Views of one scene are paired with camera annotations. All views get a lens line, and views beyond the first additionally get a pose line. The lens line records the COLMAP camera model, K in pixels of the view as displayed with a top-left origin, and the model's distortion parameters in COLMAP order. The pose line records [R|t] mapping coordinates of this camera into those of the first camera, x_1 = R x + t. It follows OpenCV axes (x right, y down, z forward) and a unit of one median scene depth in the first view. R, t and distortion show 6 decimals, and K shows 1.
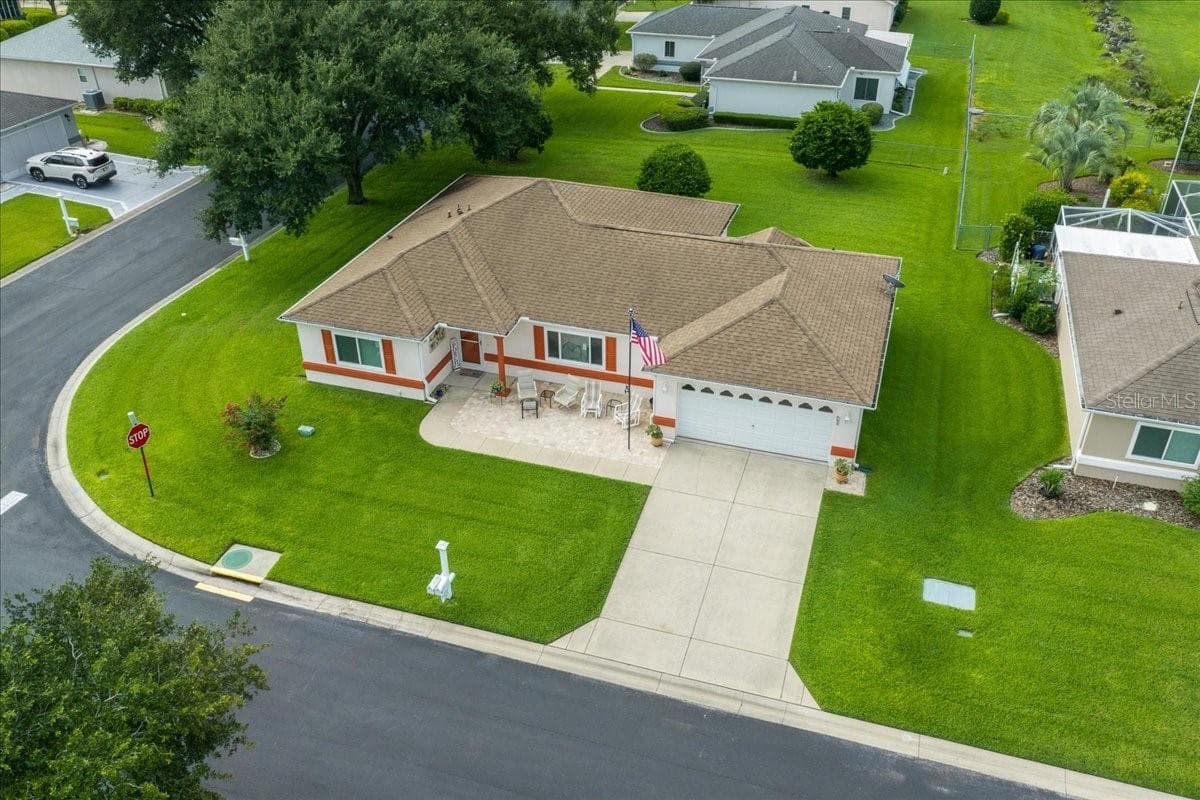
lens RADIAL K [[991.3, 0, 598.9], [0, 991.3, 405.0], [0, 0, 1]] dist [0.009583, -0.010886]
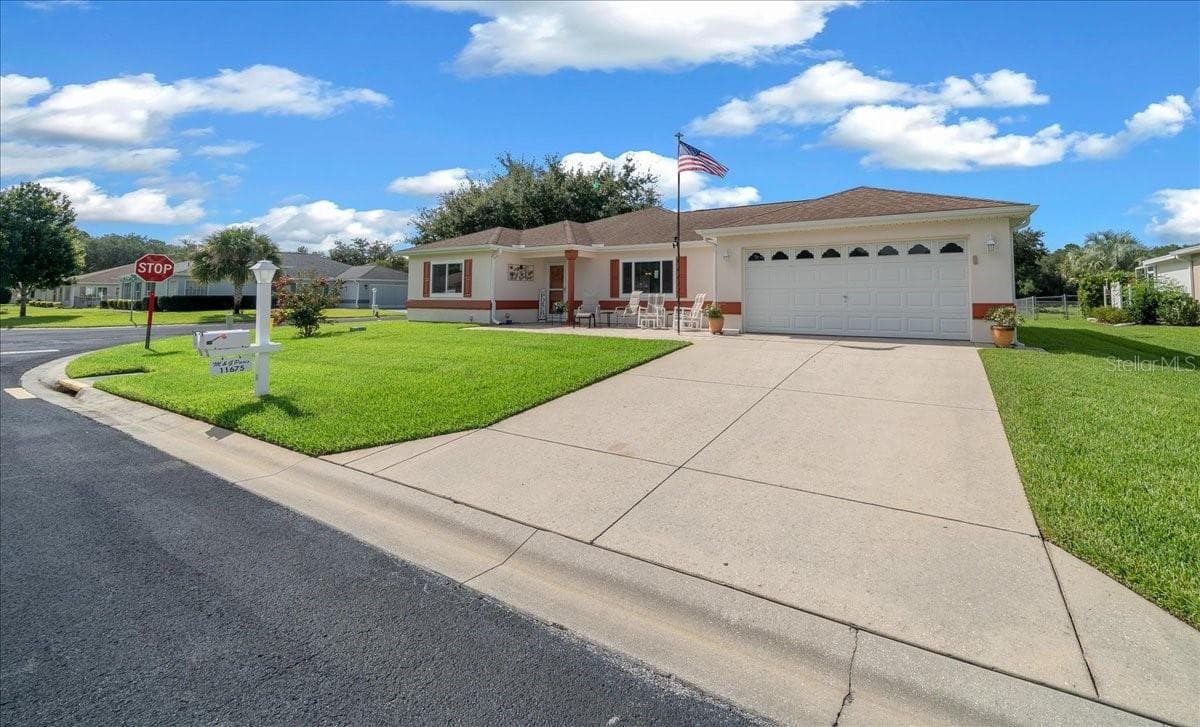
lens RADIAL K [[493.8, 0, 662.6], [0, 493.8, 270.8], [0, 0, 1]] dist [-0.000333, 0.000024]
pose [[0.977158, -0.004126, -0.212473, 0.093506], [-0.120645, 0.812305, -0.570619, 0.211810], [0.174947, 0.583219, 0.793252, 0.623186]]
